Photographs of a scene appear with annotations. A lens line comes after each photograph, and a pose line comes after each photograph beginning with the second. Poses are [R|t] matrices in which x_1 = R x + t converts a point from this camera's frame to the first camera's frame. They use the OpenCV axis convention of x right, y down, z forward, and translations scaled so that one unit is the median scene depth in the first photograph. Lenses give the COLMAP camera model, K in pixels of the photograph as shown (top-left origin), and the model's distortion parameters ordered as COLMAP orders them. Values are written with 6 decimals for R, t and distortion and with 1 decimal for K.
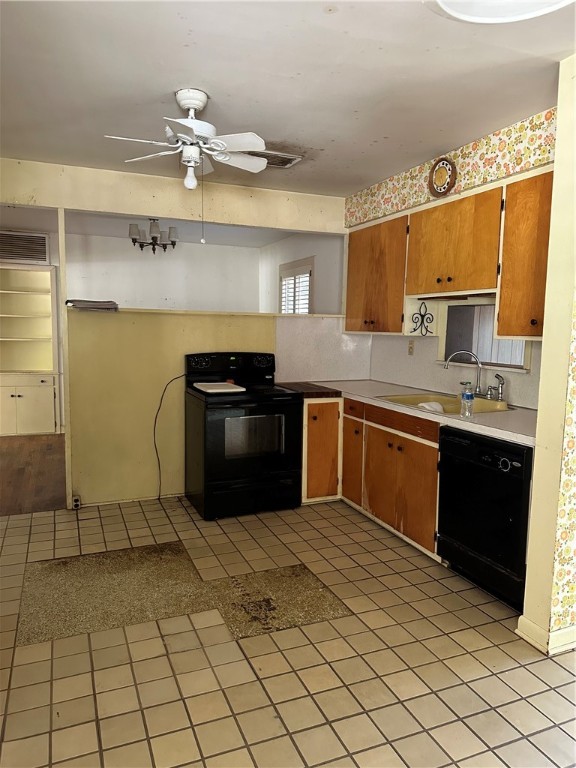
lens RADIAL K [[544.2, 0, 288.0], [0, 544.2, 384.0], [0, 0, 1]] dist [0.299537, 0.000186]
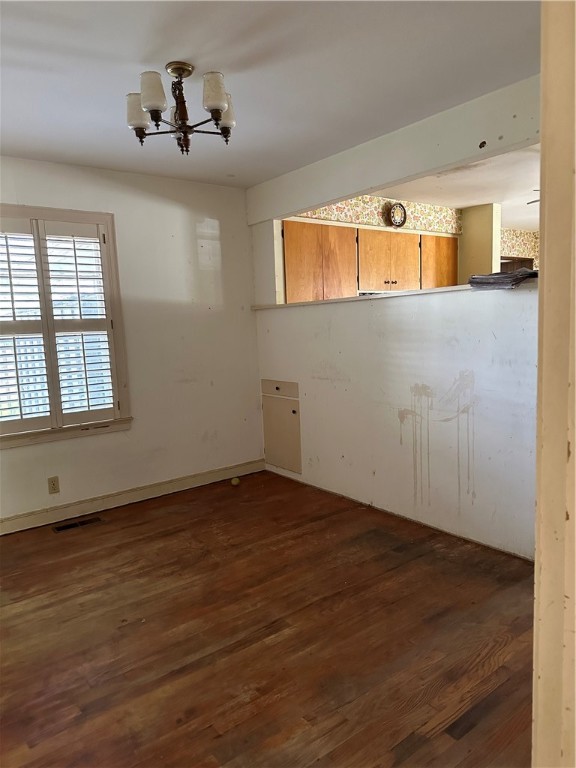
lens RADIAL K [[544.2, 0, 288.0], [0, 544.2, 384.0], [0, 0, 1]] dist [0.299537, 0.000186]
pose [[-0.258941, -0.116501, 0.958842, -1.116901], [0.137232, 0.978192, 0.155912, -0.188268], [-0.956095, 0.171956, -0.237306, 1.667508]]
